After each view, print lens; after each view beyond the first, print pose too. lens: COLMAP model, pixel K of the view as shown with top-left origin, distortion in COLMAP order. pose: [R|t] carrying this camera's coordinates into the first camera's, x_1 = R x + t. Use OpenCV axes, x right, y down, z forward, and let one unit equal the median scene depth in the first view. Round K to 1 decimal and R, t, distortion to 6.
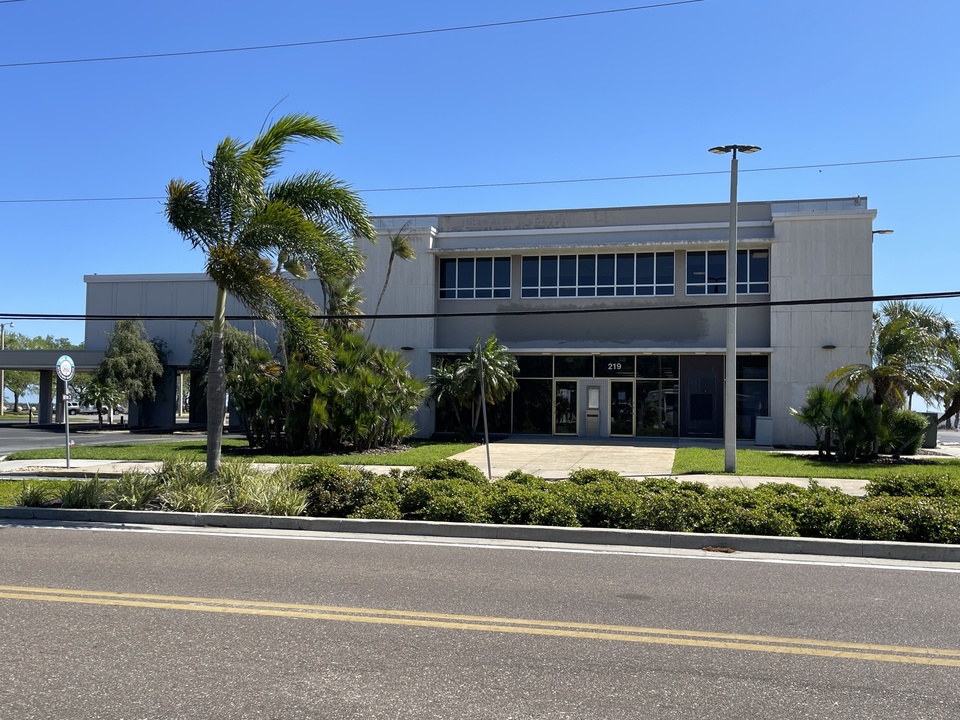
lens RADIAL K [[884.7, 0, 480.0], [0, 884.7, 360.0], [0, 0, 1]] dist [0.008384, 0.000761]
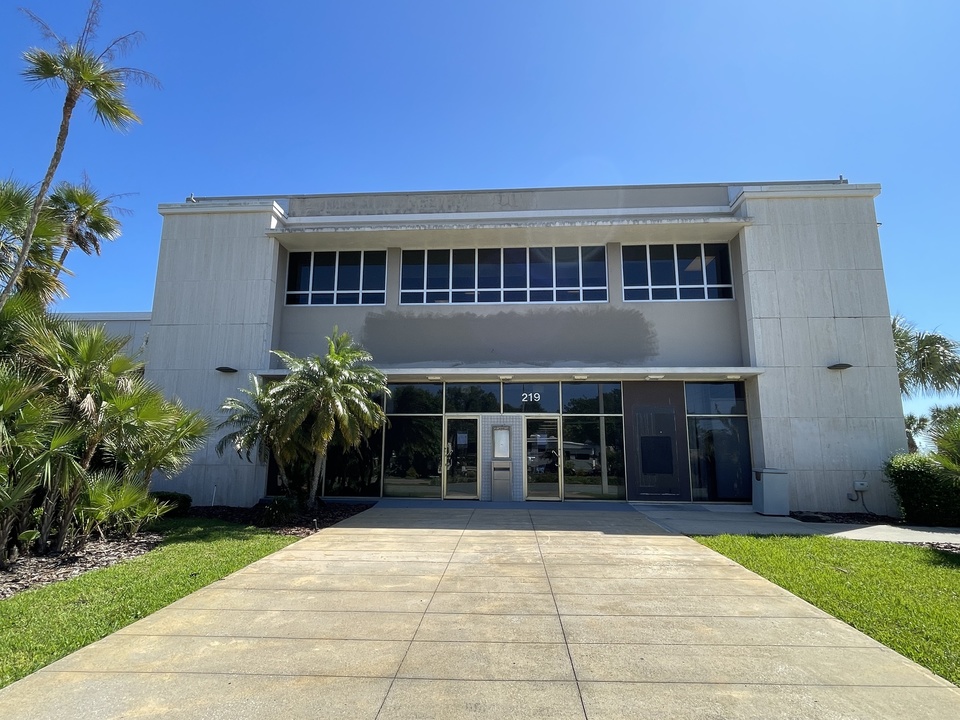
lens RADIAL K [[542.5, 0, 480.0], [0, 542.5, 360.0], [0, 0, 1]] dist [0.003945, 0.000346]
pose [[0.985161, 0.021861, 0.170234, 0.036867], [-0.001135, 0.992664, -0.120902, 0.028988], [-0.171628, 0.118915, 0.977959, 0.560674]]
